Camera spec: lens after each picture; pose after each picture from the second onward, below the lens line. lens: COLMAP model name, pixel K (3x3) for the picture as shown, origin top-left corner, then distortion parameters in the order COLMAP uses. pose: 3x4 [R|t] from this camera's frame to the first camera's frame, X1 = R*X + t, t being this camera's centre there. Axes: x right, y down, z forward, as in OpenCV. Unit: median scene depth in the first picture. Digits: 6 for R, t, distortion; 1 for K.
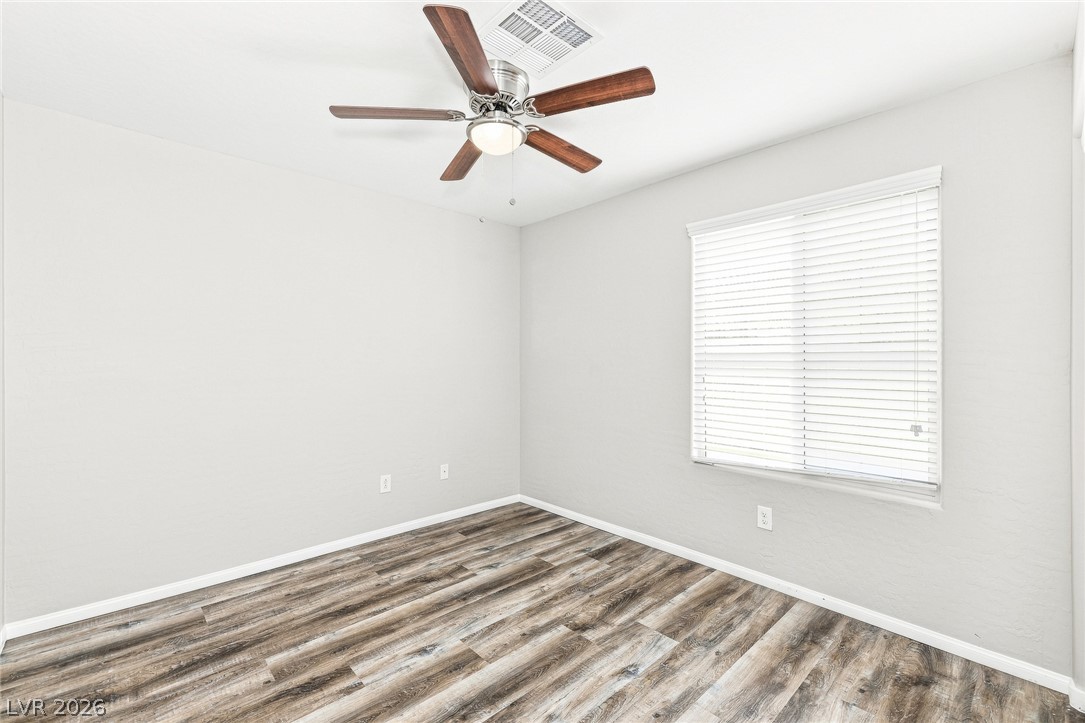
lens RADIAL K [[462.3, 0, 549.2], [0, 462.3, 357.6], [0, 0, 1]] dist [-0.004412, 0.001109]
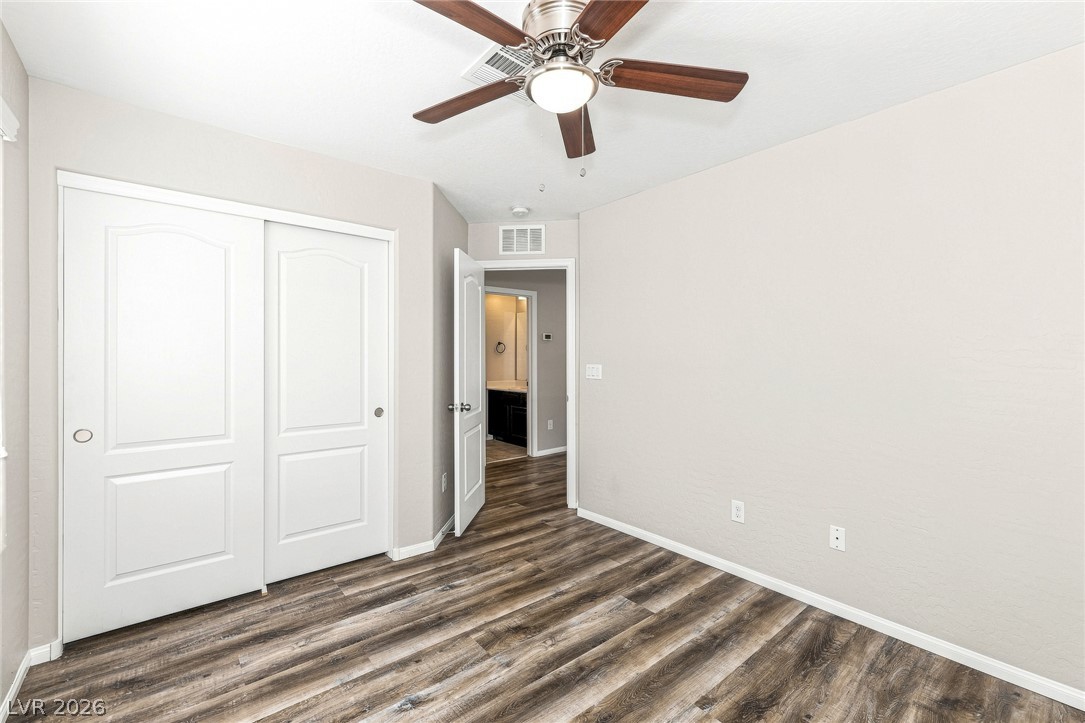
lens RADIAL K [[462.3, 0, 545.5], [0, 462.3, 360.6], [0, 0, 1]] dist [-0.004412, 0.001109]
pose [[-0.997600, -0.004673, 0.069080, -0.145346], [-0.003668, 0.999886, 0.014675, -0.008807], [-0.069140, 0.014387, -0.997503, 1.832036]]
